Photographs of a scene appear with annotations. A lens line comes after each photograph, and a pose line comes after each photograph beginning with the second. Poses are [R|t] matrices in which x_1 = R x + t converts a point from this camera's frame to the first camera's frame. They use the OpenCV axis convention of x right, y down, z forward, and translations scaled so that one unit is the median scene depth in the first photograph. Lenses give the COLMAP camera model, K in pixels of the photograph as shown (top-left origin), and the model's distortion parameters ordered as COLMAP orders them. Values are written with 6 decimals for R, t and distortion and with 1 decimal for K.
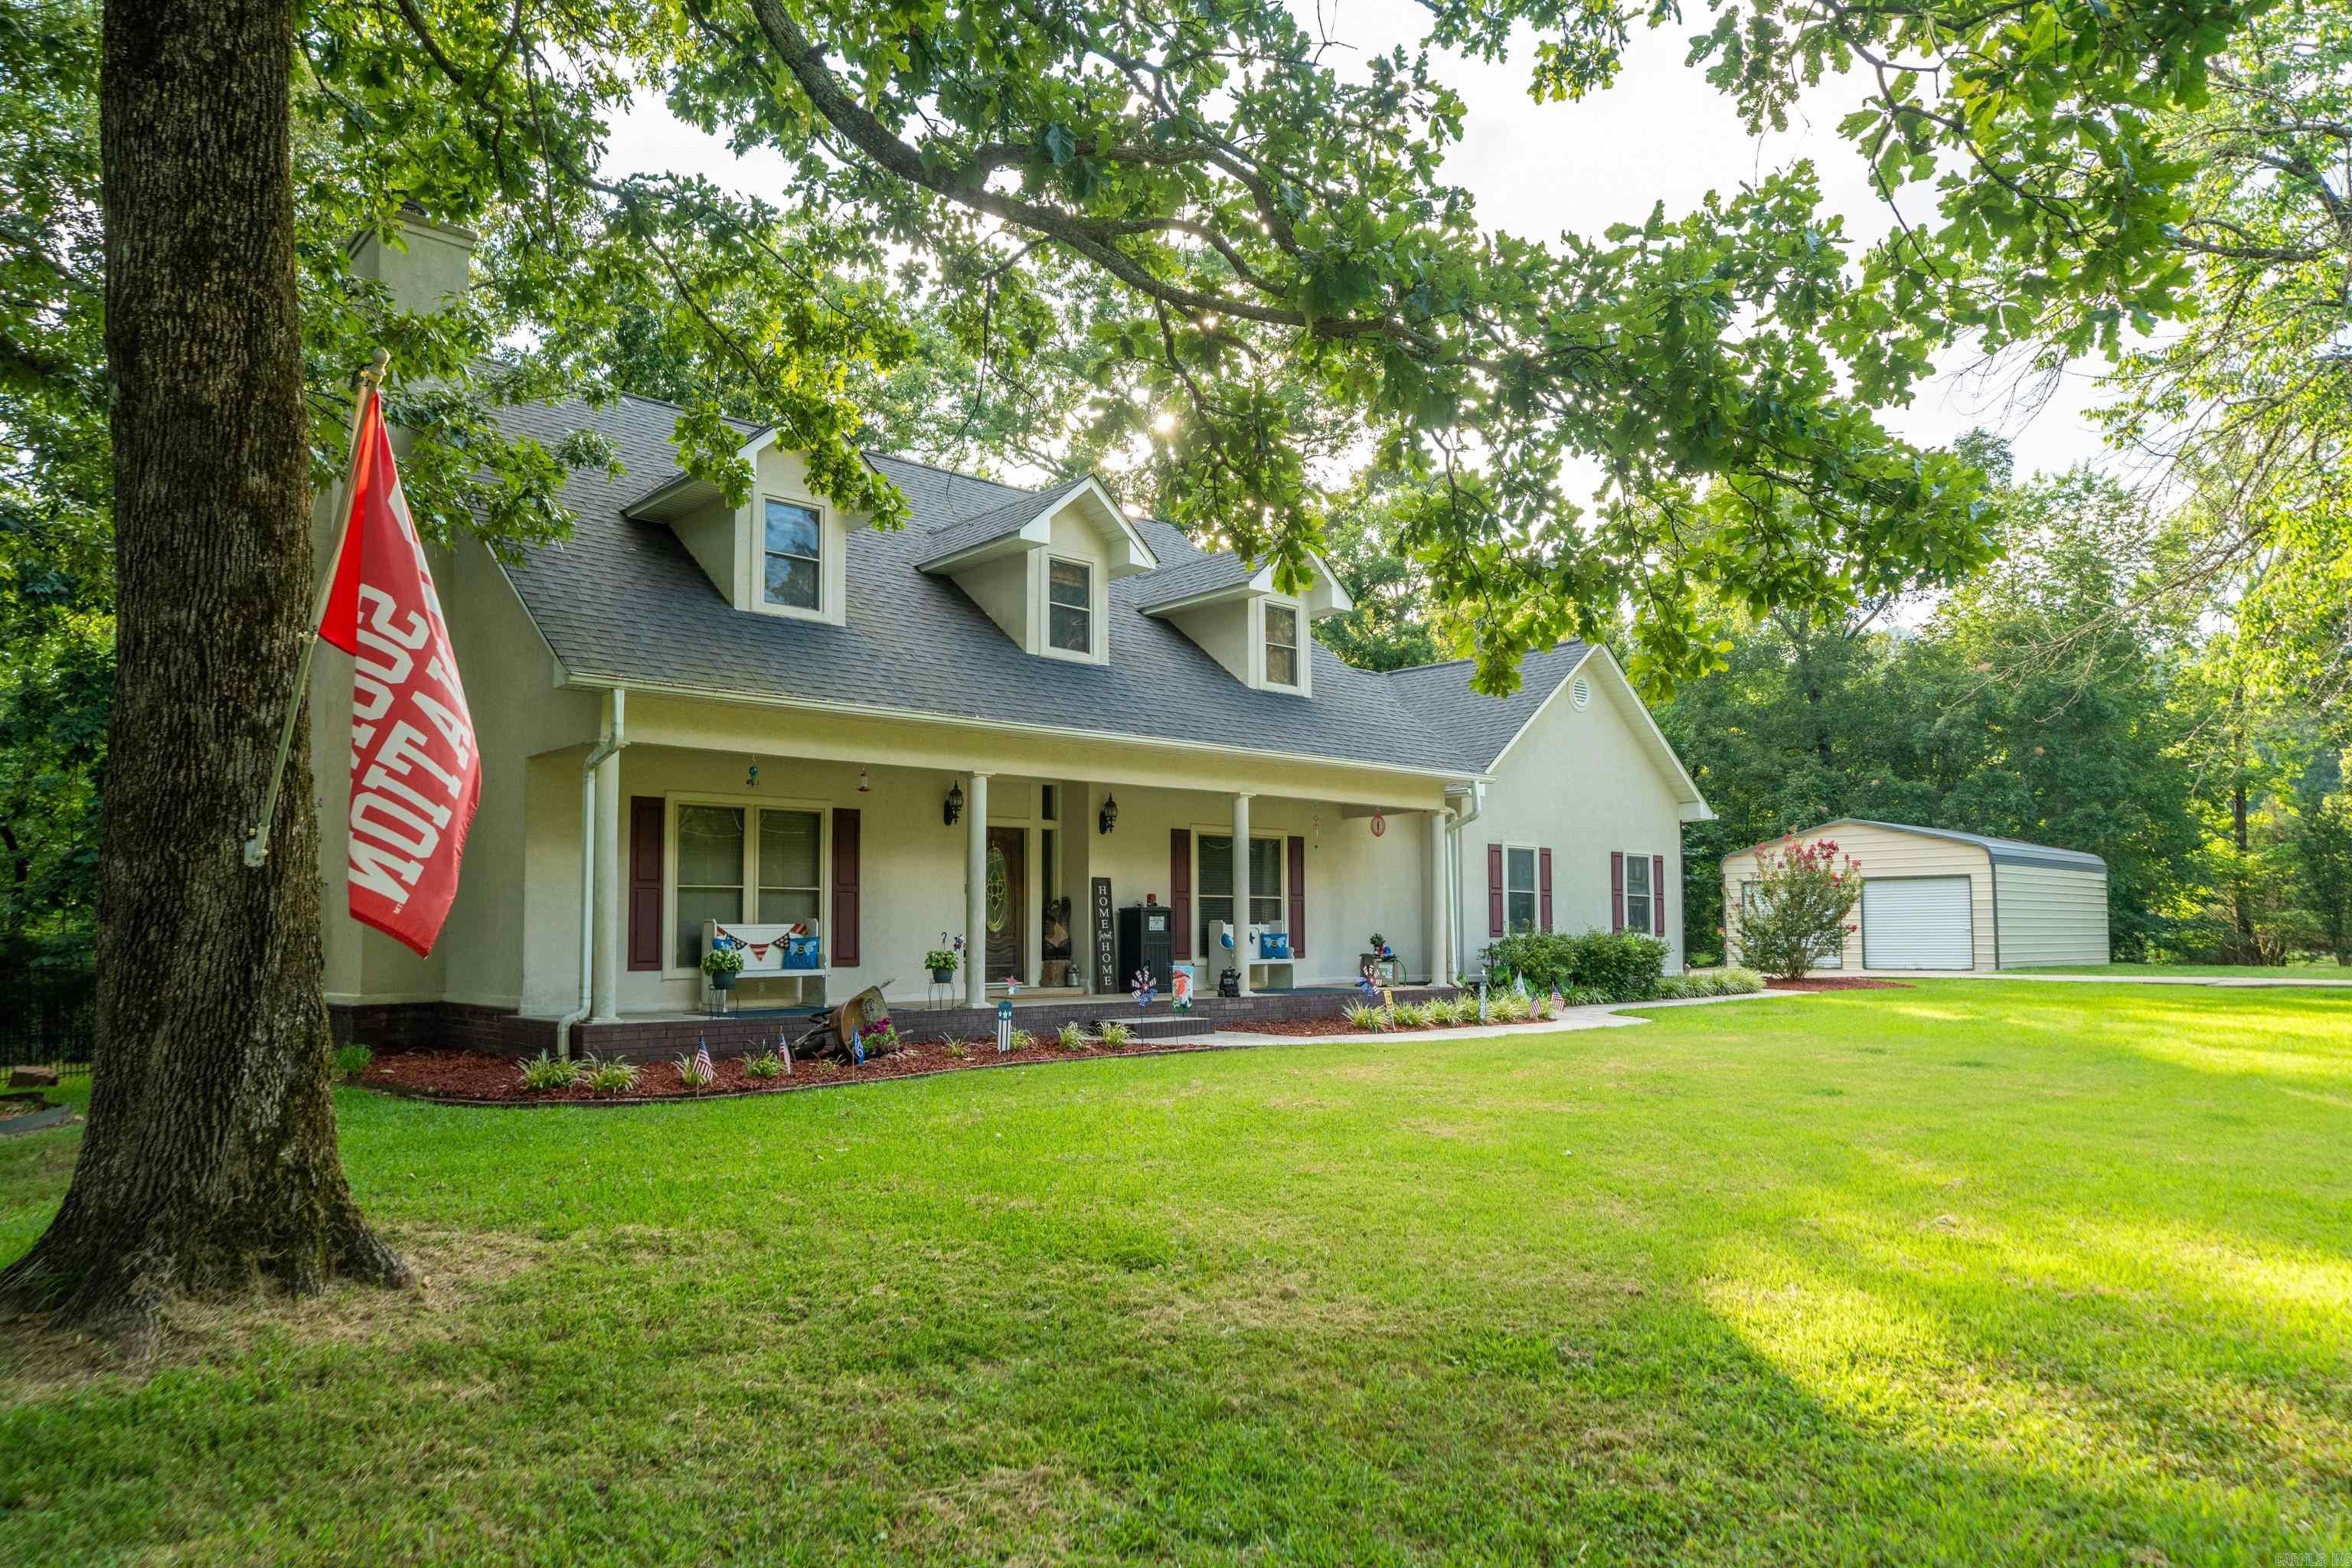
lens RADIAL K [[1490.8, 0, 1161.7], [0, 1490.8, 791.9], [0, 0, 1]] dist [-0.015778, 0.004686]
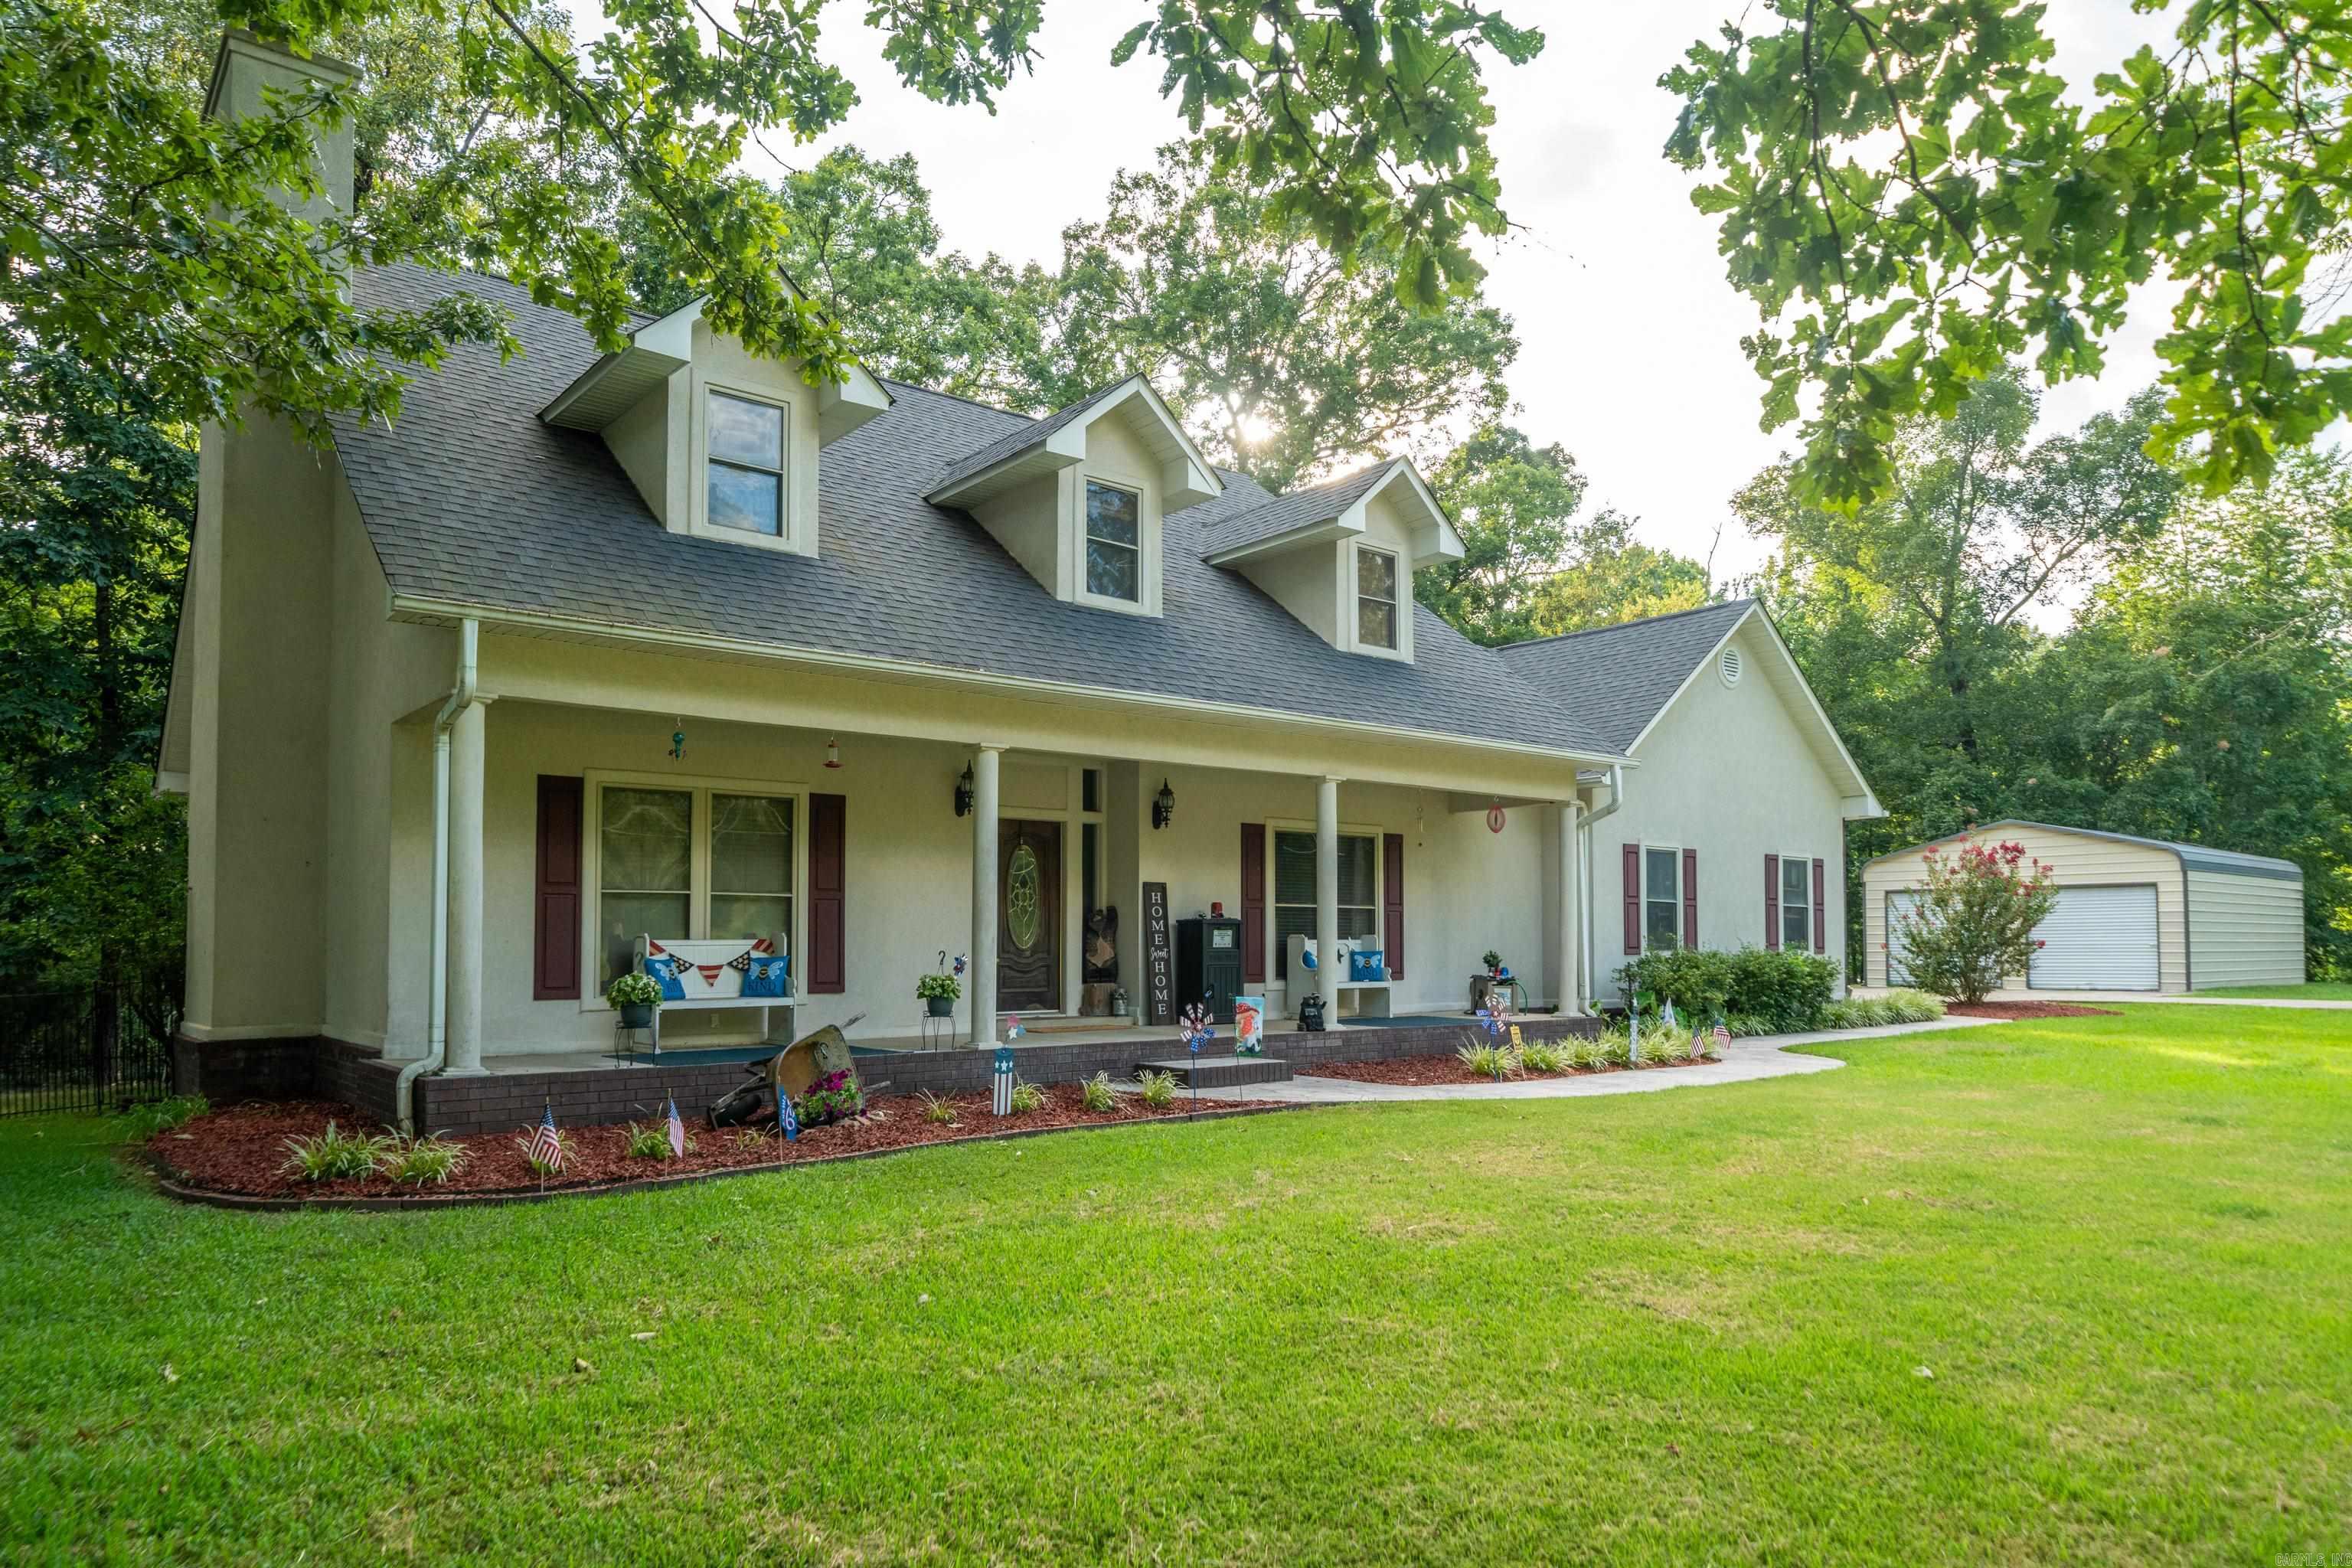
lens RADIAL K [[1490.8, 0, 1178.7], [0, 1490.8, 857.9], [0, 0, 1]] dist [-0.015778, 0.004686]
pose [[0.998947, 0.000746, -0.045878, 0.010361], [0.001013, 0.999266, 0.038300, 0.013711], [0.045873, -0.038306, 0.998213, 0.197323]]
